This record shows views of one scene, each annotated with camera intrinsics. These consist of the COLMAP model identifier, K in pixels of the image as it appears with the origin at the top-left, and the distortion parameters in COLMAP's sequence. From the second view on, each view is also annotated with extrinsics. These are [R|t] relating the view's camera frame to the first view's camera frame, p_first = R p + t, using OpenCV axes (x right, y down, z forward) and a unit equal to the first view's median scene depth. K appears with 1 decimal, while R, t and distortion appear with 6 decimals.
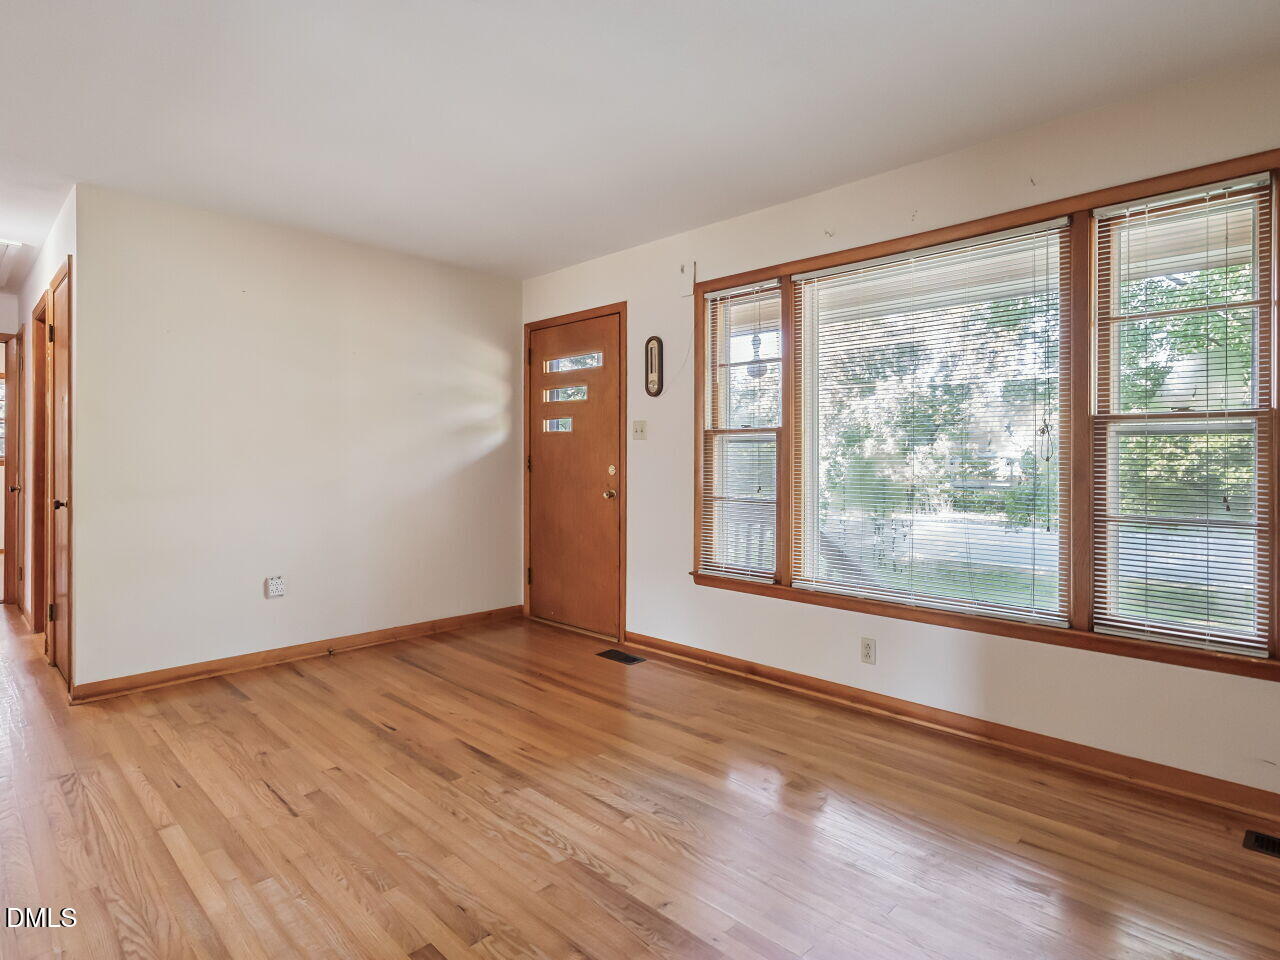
lens RADIAL K [[726.0, 0, 637.3], [0, 726.0, 465.6], [0, 0, 1]] dist [0.003617, 0.000480]
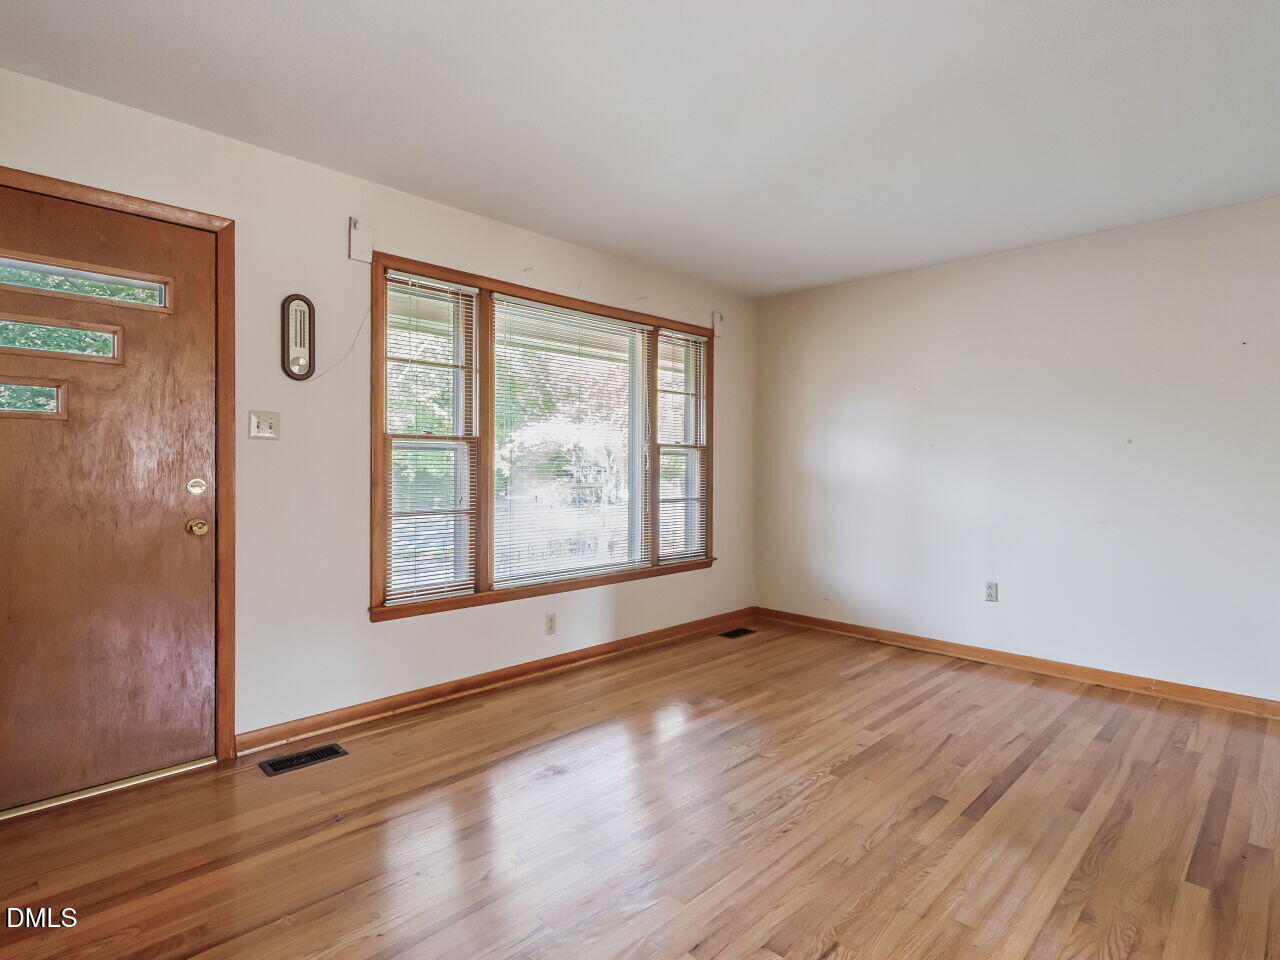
lens RADIAL K [[682.8, 0, 640.0], [0, 682.8, 480.0], [0, 0, 1]] dist [-0.005484, -0.000045]
pose [[-0.025877, -0.020858, 0.999447, -0.888992], [0.006246, 0.999759, 0.021026, -0.013475], [-0.999646, 0.006787, -0.025741, 0.932453]]
